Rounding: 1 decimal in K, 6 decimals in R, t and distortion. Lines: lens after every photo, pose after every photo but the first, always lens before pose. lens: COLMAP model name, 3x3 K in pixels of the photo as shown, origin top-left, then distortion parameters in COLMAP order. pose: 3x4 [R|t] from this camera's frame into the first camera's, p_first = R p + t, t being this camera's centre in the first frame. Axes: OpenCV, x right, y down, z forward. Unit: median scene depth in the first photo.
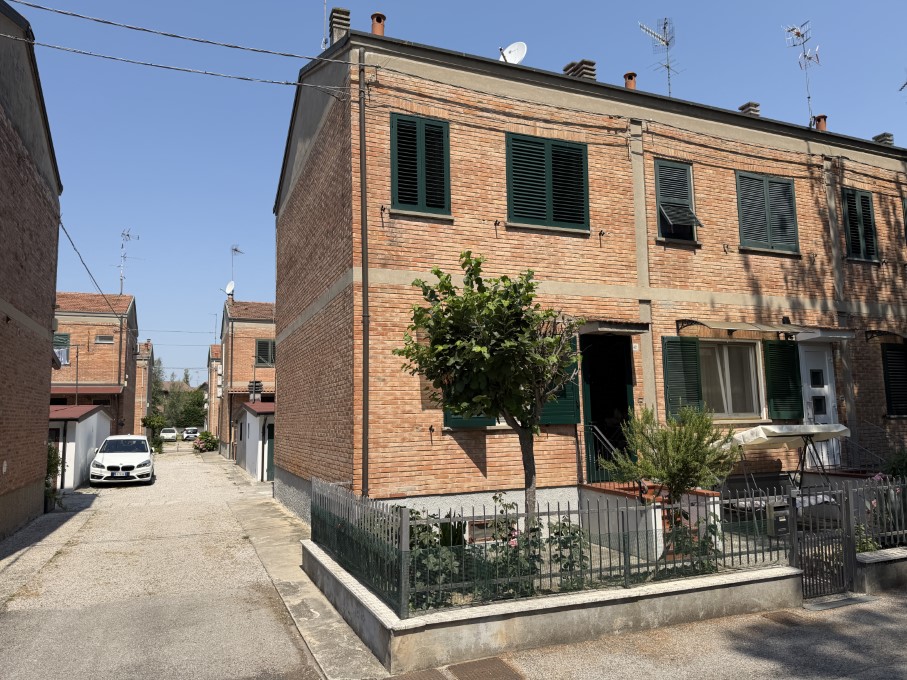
lens RADIAL K [[639.0, 0, 453.5], [0, 639.0, 340.0], [0, 0, 1]] dist [-0.006930, -0.004485]
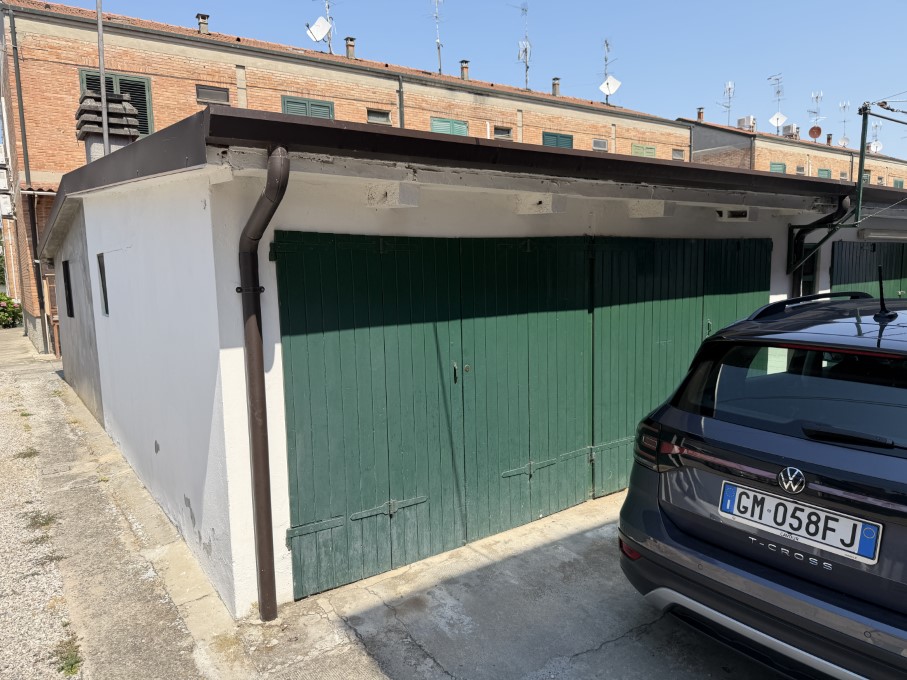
lens RADIAL K [[639.0, 0, 453.5], [0, 639.0, 340.0], [0, 0, 1]] dist [-0.006930, -0.004485]
pose [[0.974075, -0.034379, 0.223597, -0.285344], [-0.016523, 0.974934, 0.221879, 0.123172], [-0.225620, -0.219821, 0.949091, 0.852143]]
